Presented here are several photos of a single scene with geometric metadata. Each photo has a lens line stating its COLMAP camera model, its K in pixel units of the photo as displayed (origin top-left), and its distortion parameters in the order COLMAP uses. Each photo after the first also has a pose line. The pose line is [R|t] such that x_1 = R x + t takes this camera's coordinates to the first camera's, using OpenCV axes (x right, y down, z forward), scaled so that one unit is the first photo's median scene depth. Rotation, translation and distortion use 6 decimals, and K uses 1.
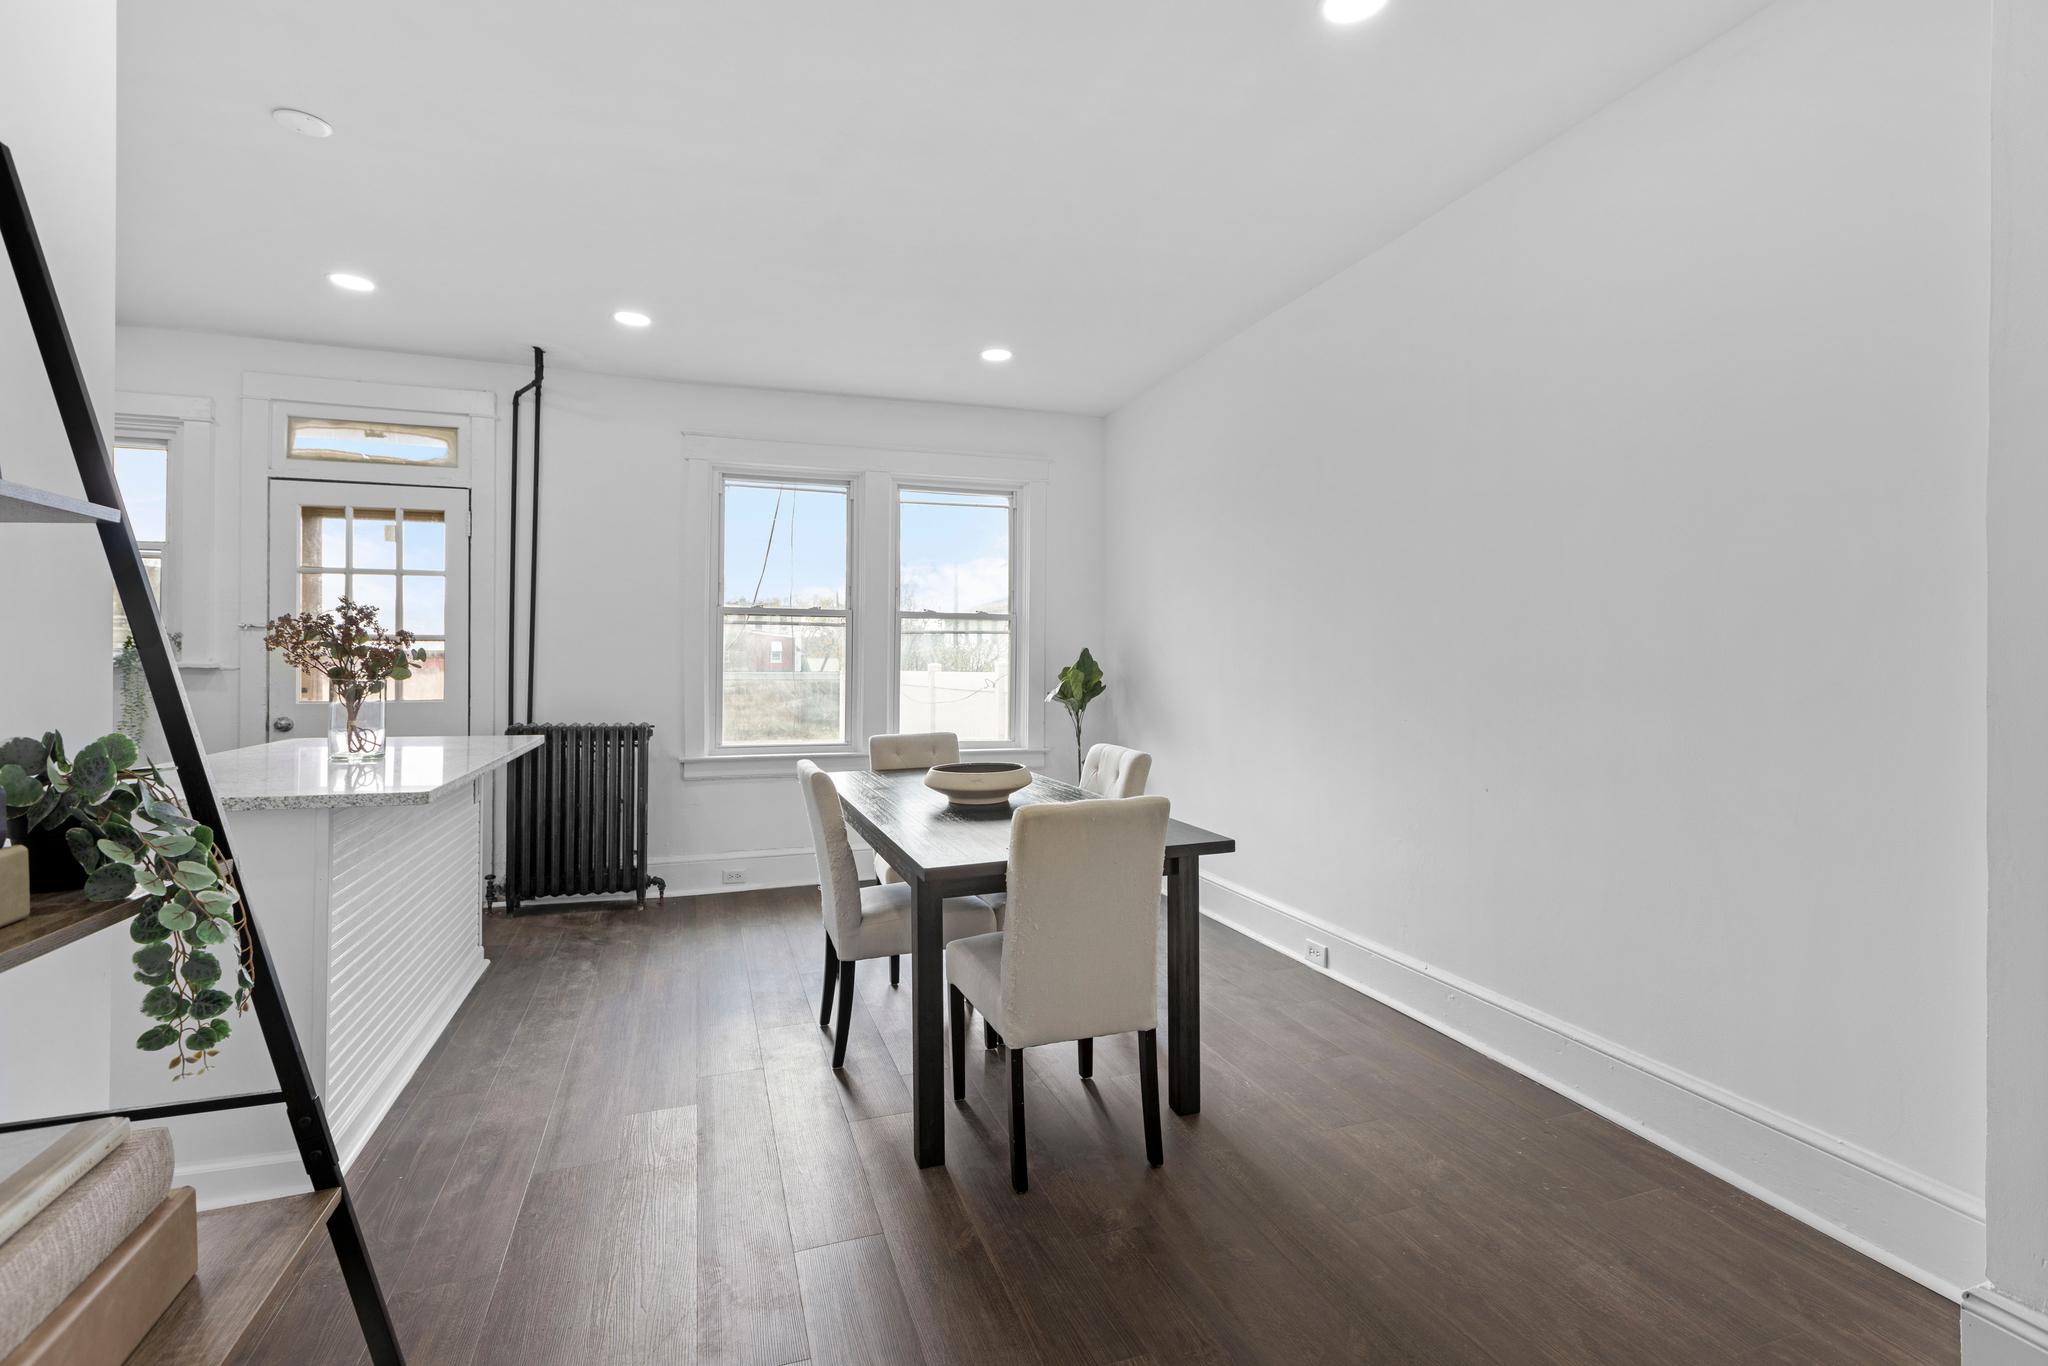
lens RADIAL K [[942.8, 0, 1000.1], [0, 942.8, 656.7], [0, 0, 1]] dist [0.005722, -0.000630]
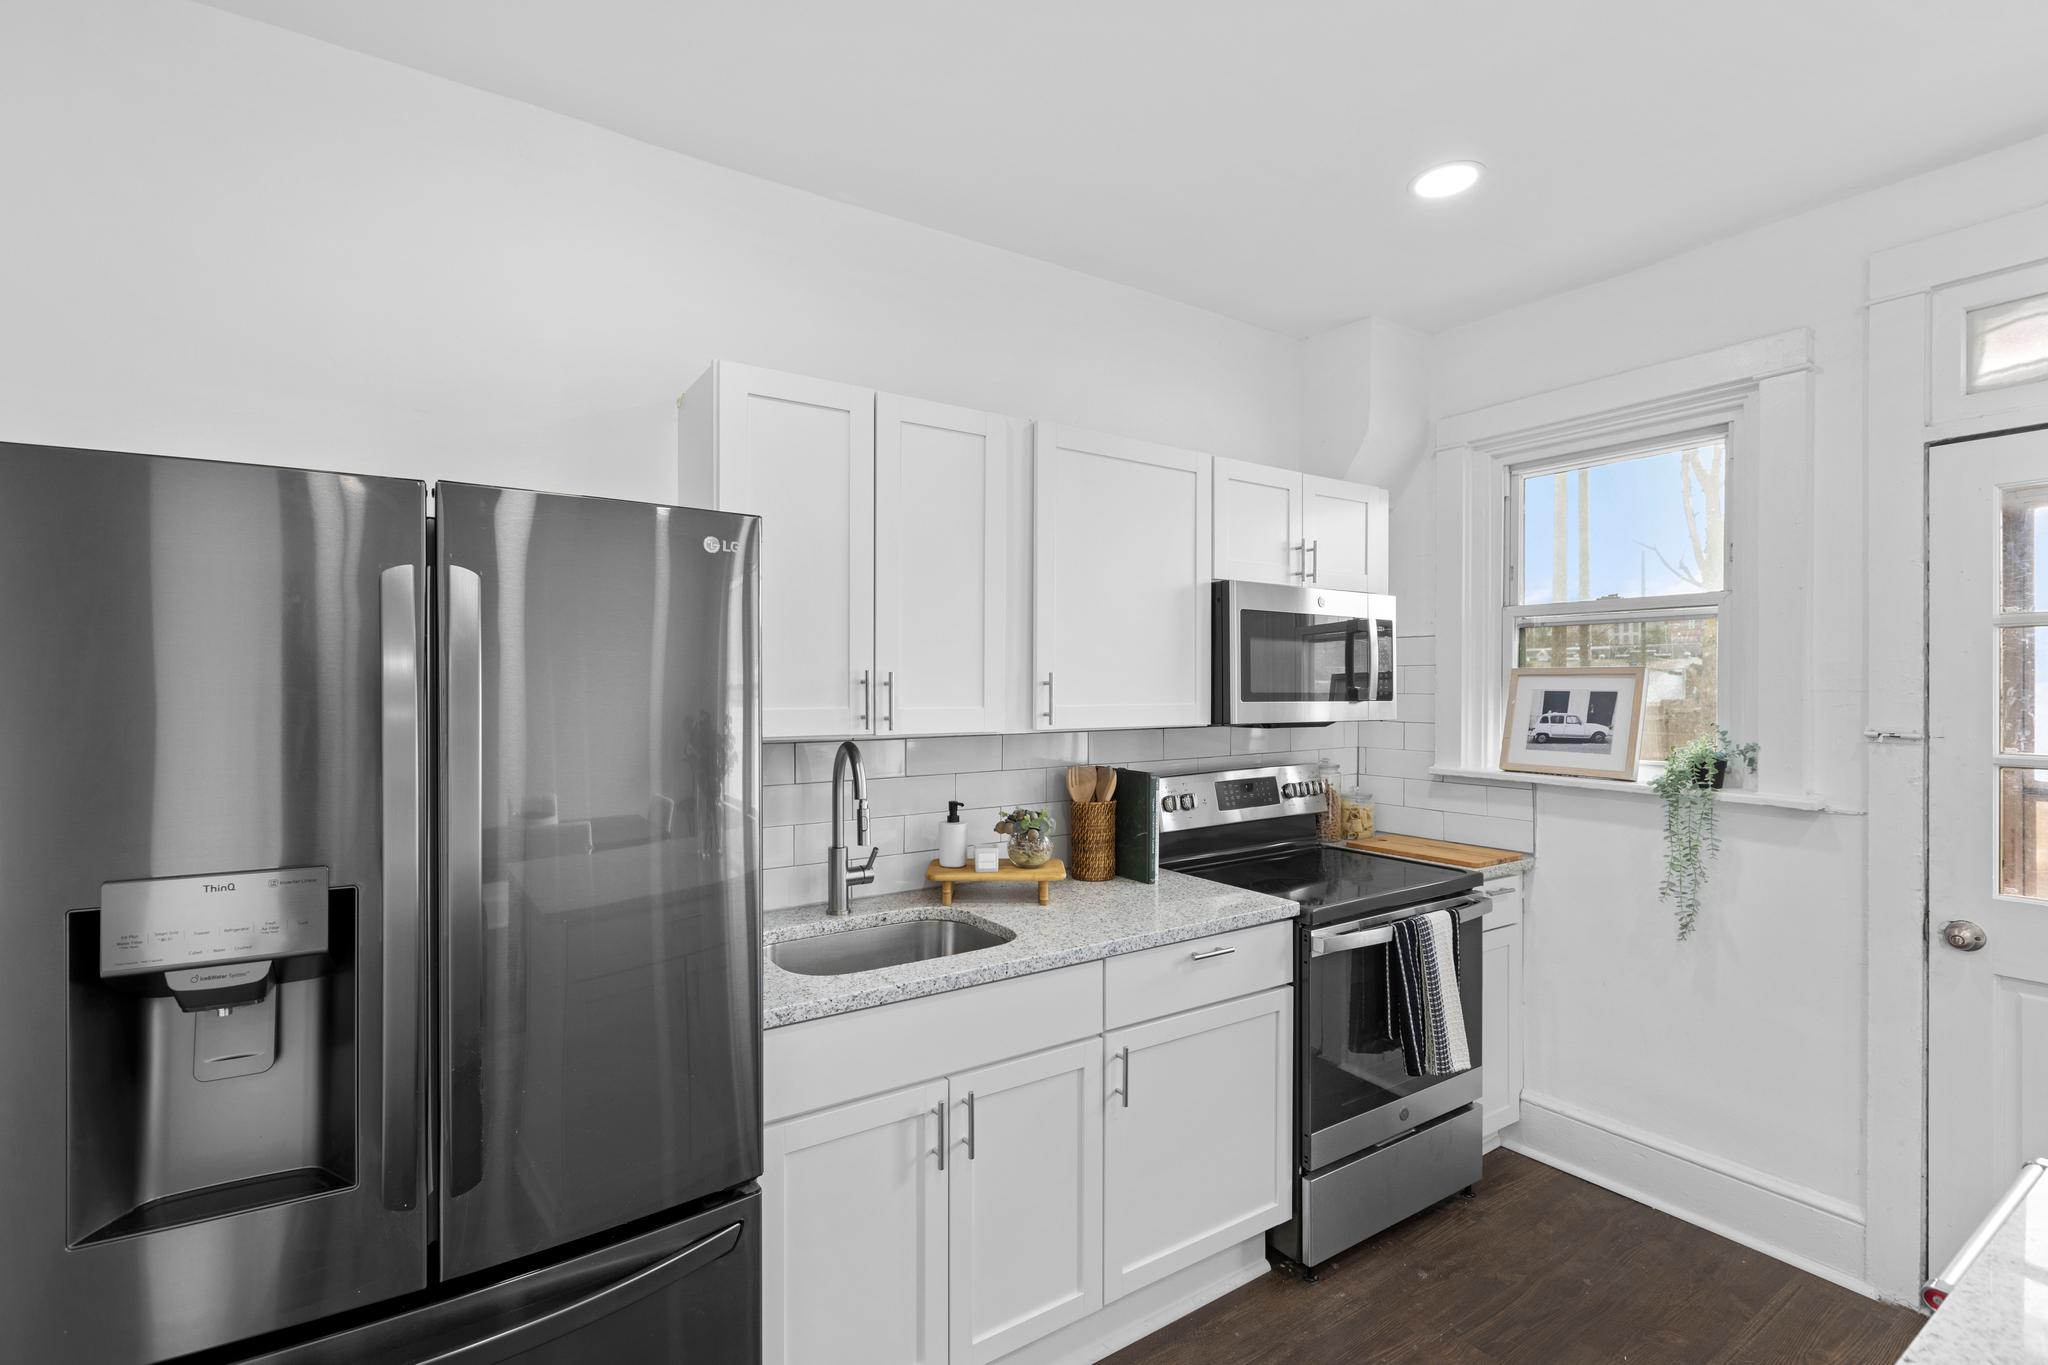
lens RADIAL K [[942.8, 0, 1019.6], [0, 942.8, 680.0], [0, 0, 1]] dist [0.005722, -0.000630]
pose [[0.276250, -0.008020, -0.961052, -0.396607], [0.007276, 0.999954, -0.006253, -0.059906], [0.961058, -0.005265, 0.276296, 0.369634]]
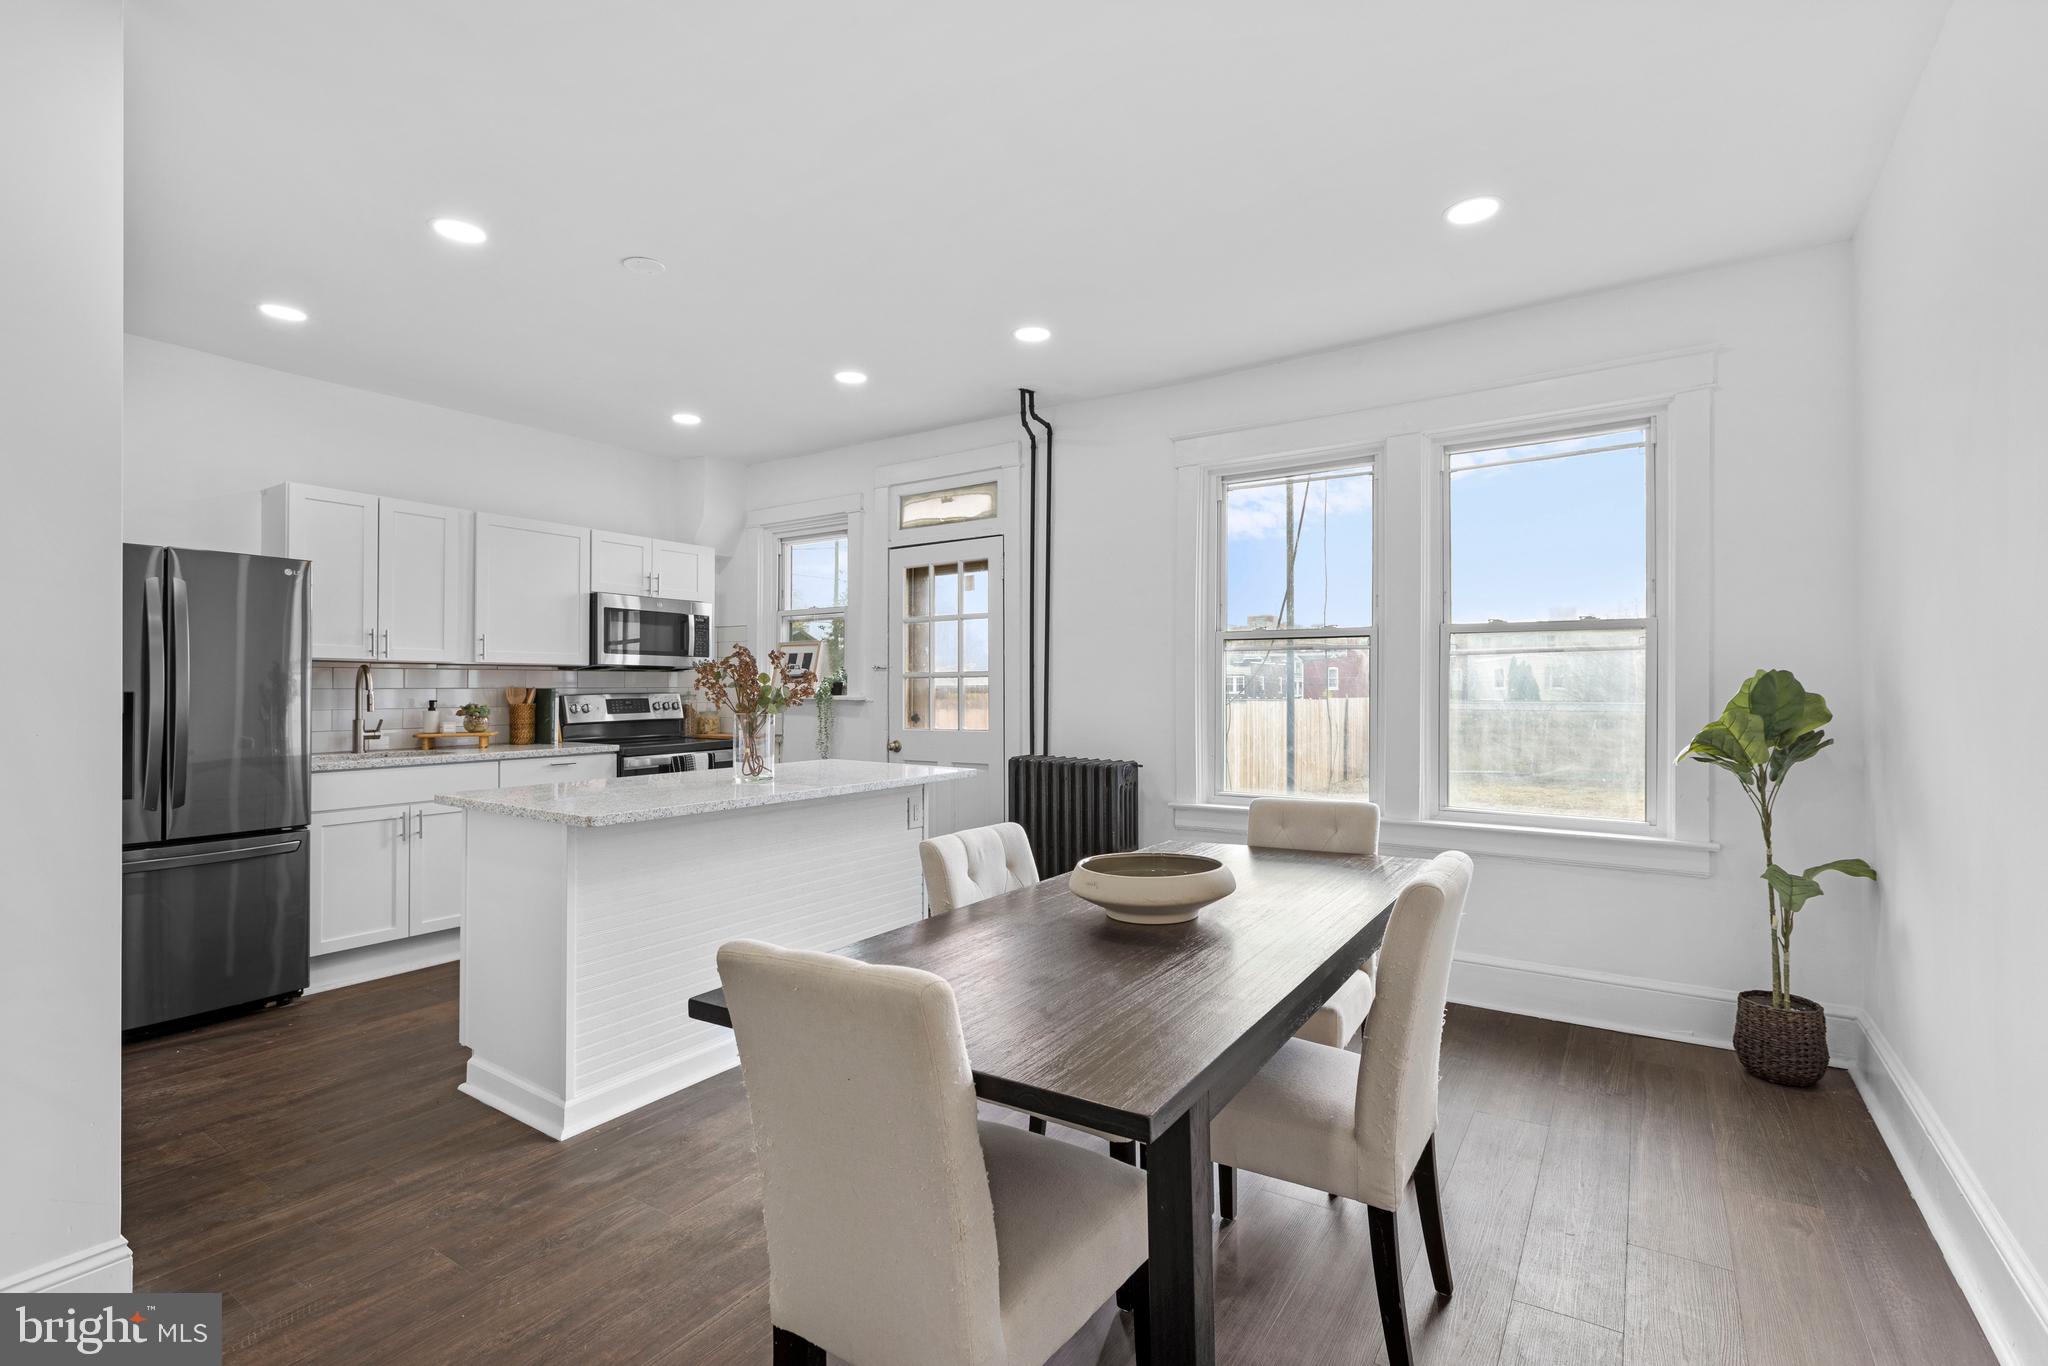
lens RADIAL K [[942.8, 0, 1029.1], [0, 942.8, 678.9], [0, 0, 1]] dist [0.005722, -0.000630]
pose [[0.609049, -0.013352, -0.793020, 0.308307], [0.007763, 0.999911, -0.010873, -0.002008], [0.793095, 0.000466, 0.609098, 0.368273]]
